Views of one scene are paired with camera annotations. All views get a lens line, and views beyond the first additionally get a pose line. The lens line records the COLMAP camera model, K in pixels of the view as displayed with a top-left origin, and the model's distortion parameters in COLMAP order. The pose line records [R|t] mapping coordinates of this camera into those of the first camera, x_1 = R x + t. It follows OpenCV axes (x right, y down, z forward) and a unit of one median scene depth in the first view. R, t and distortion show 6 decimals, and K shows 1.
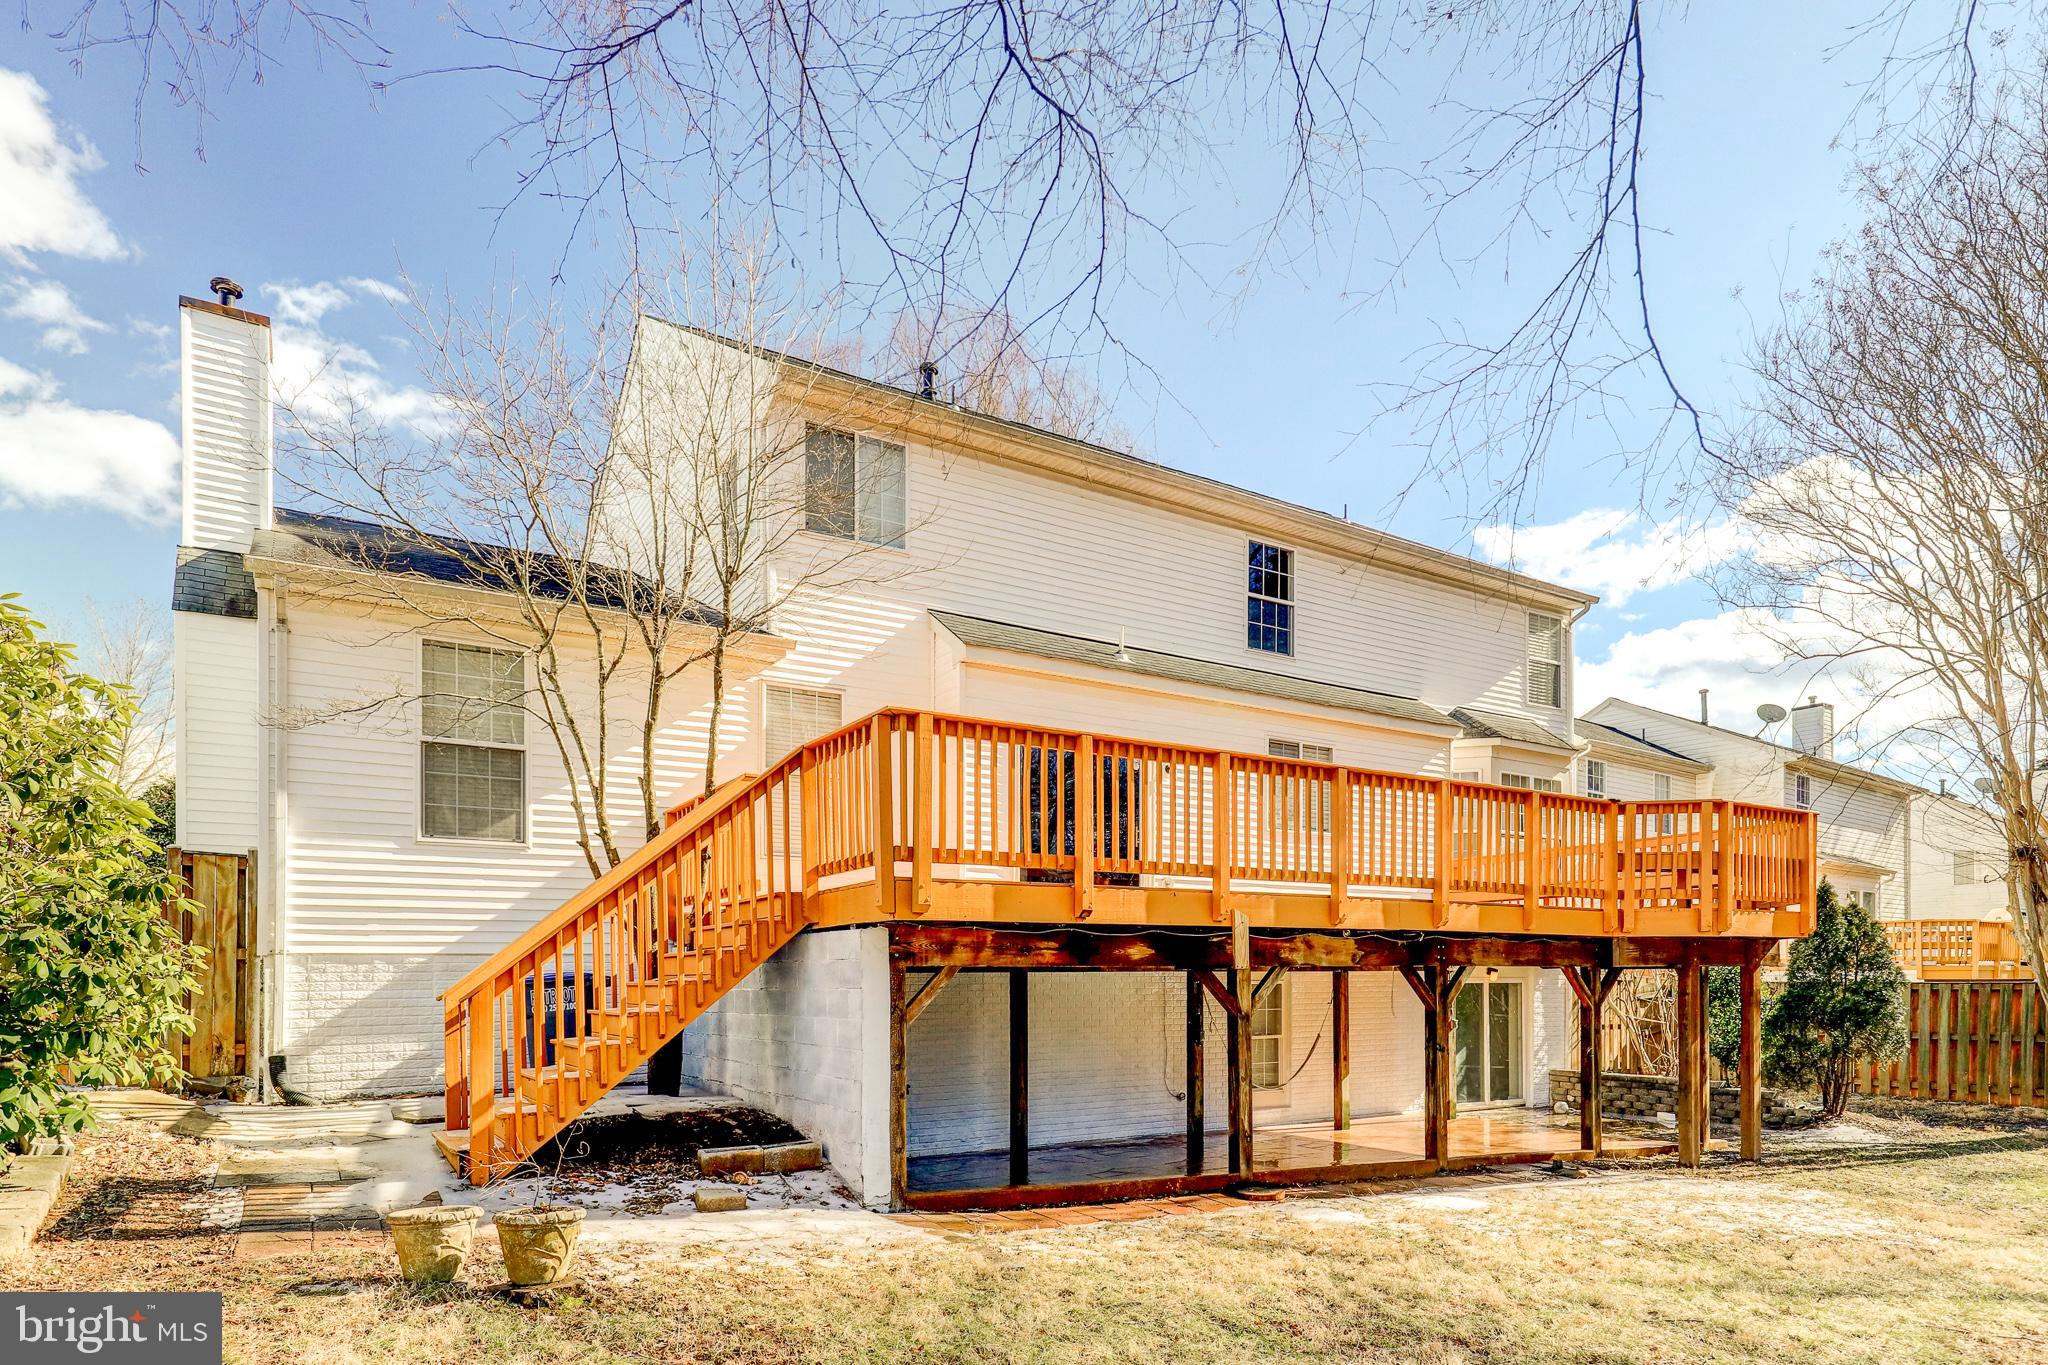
lens RADIAL K [[1188.4, 0, 972.0], [0, 1188.4, 979.2], [0, 0, 1]] dist [0.002537, 0.001210]
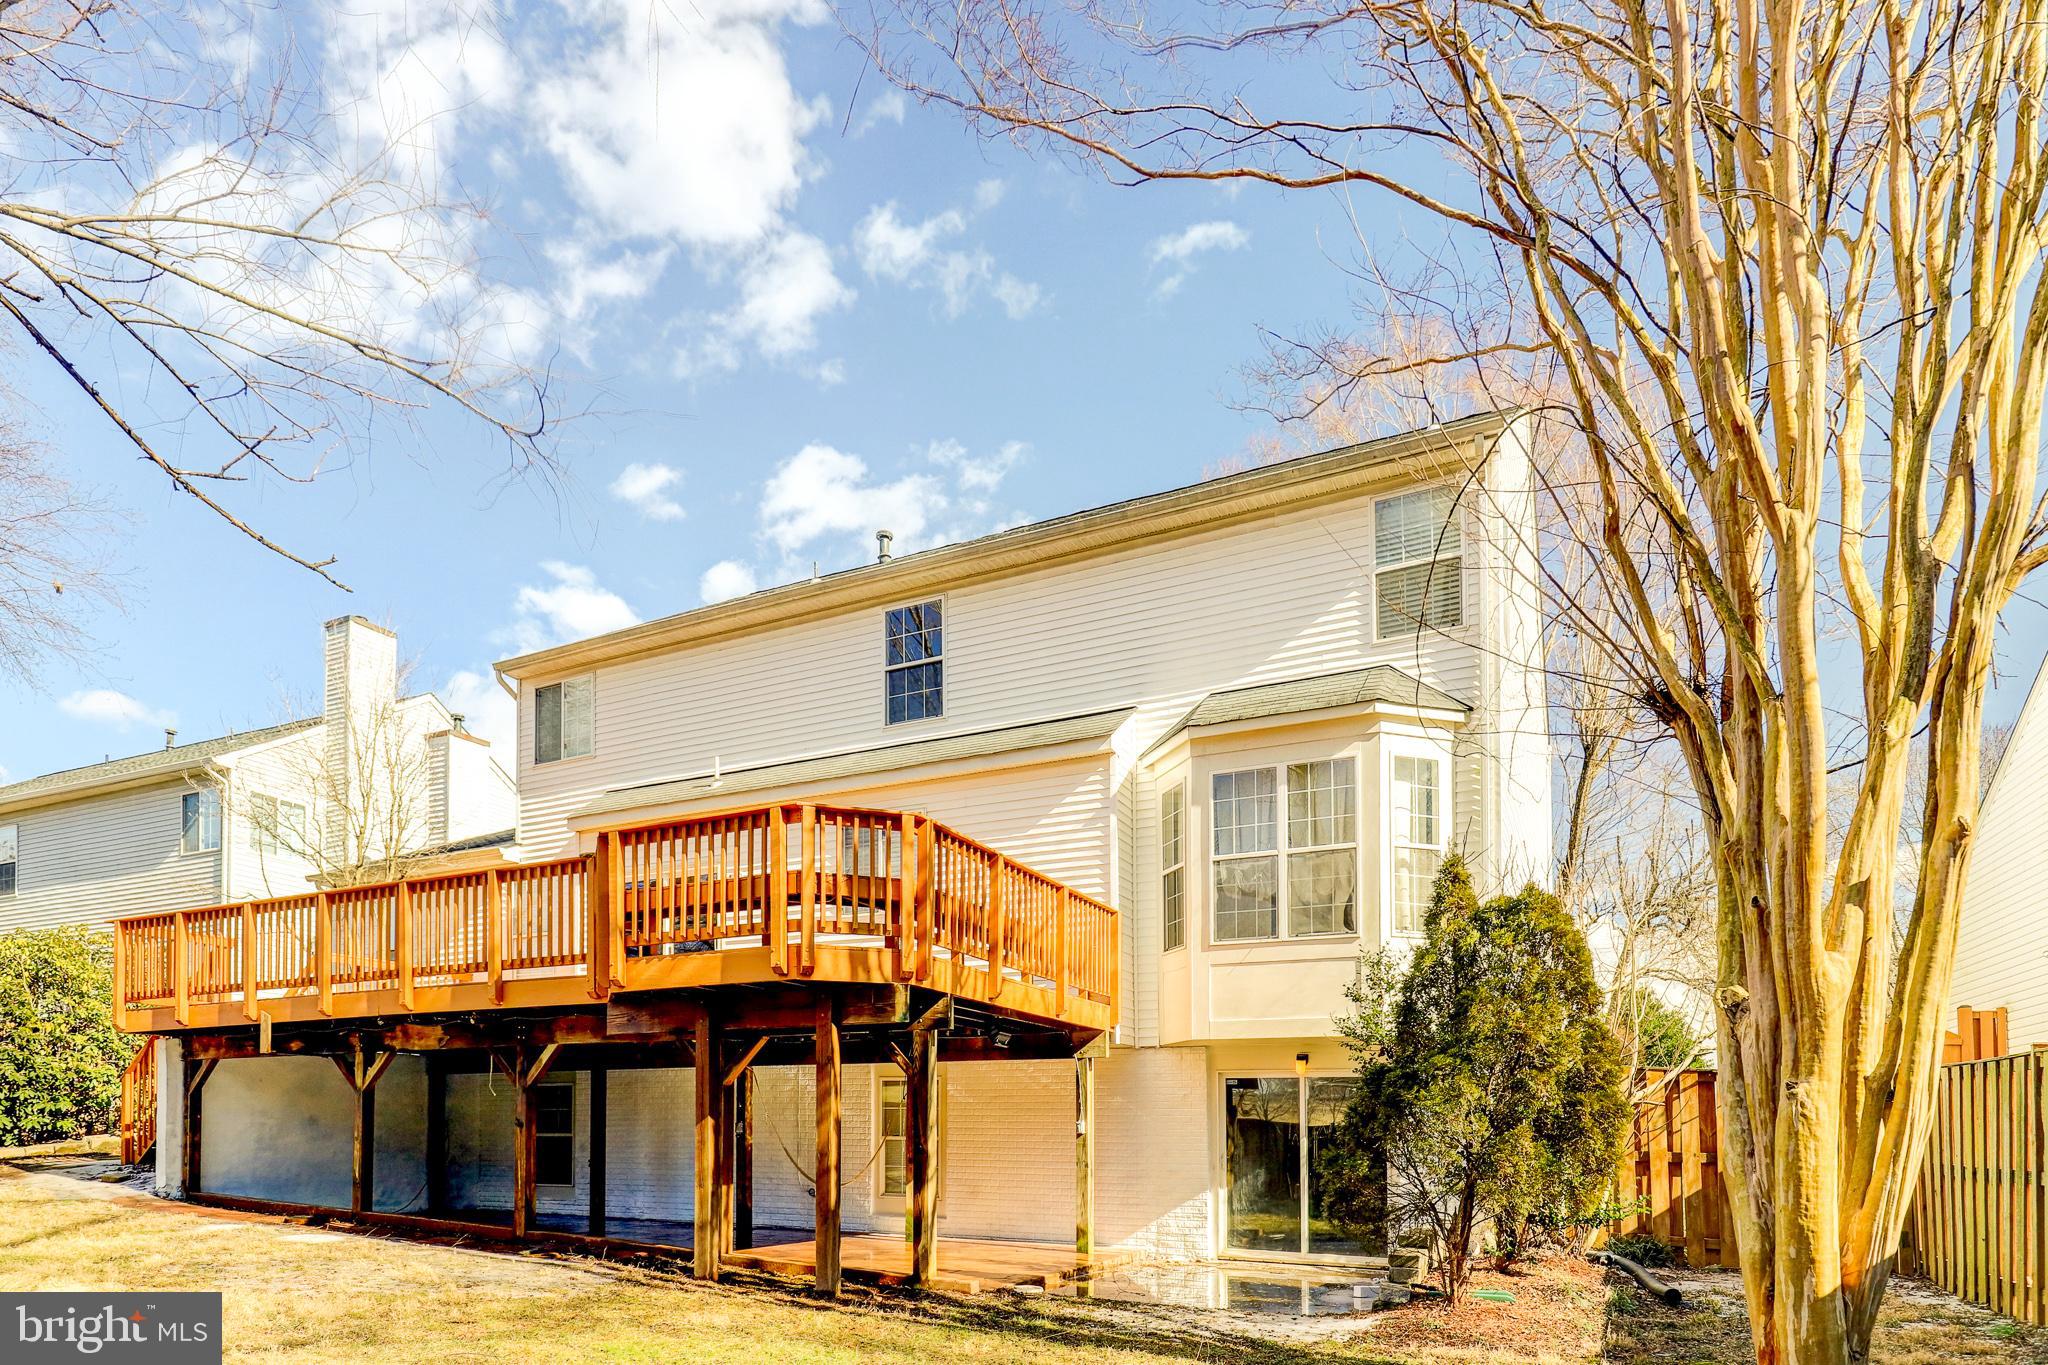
lens RADIAL K [[1276.4, 0, 1022.1], [0, 1276.4, 1123.6], [0, 0, 1]] dist [0.004774, 0.001561]
pose [[0.520803, -0.011870, -0.853594, 1.565217], [-0.006519, 0.999819, -0.017882, 0.075933], [0.853652, 0.014878, 0.520631, 0.769463]]
